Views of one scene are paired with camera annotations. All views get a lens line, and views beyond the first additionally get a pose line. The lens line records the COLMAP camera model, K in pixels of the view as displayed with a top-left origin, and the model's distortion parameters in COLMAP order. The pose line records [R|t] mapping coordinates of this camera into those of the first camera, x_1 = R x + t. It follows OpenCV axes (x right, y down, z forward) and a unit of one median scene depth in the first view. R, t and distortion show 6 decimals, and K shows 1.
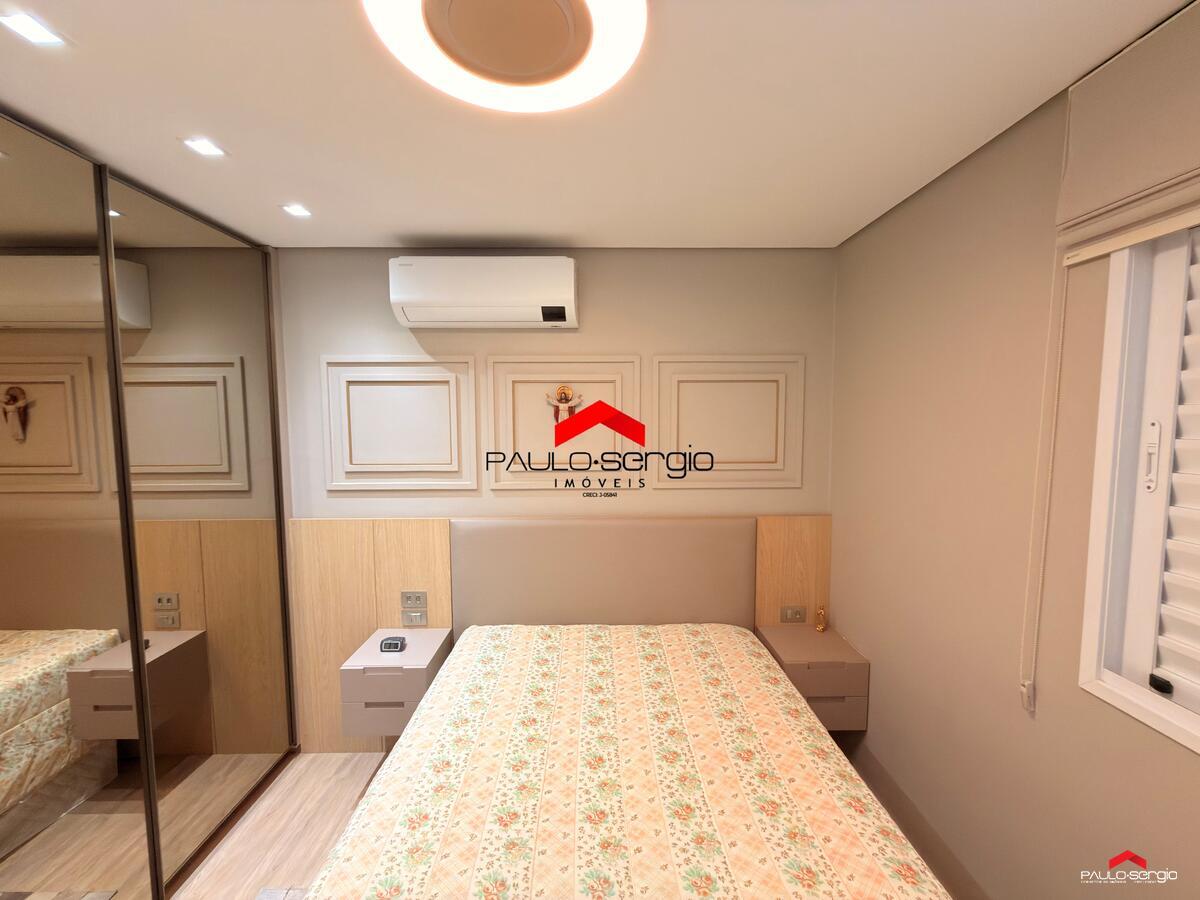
lens RADIAL K [[479.2, 0, 599.2], [0, 479.2, 451.5], [0, 0, 1]] dist [0.001681, 0.000426]
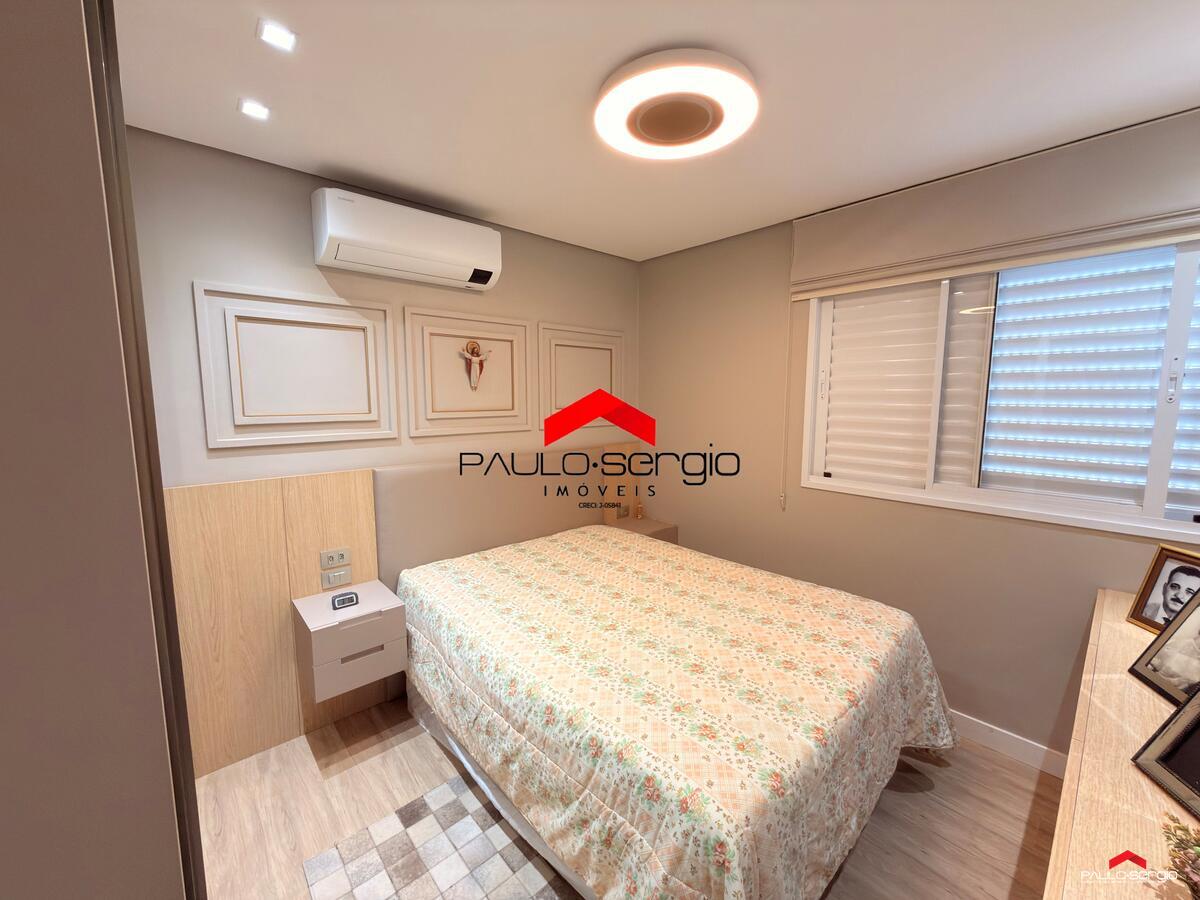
lens RADIAL K [[479.2, 0, 599.6], [0, 479.2, 449.1], [0, 0, 1]] dist [0.001681, 0.000426]
pose [[0.750780, -0.071517, 0.656669, -0.631371], [0.047310, 0.997390, 0.054535, 0.071048], [-0.658856, -0.009877, 0.752205, -0.049649]]
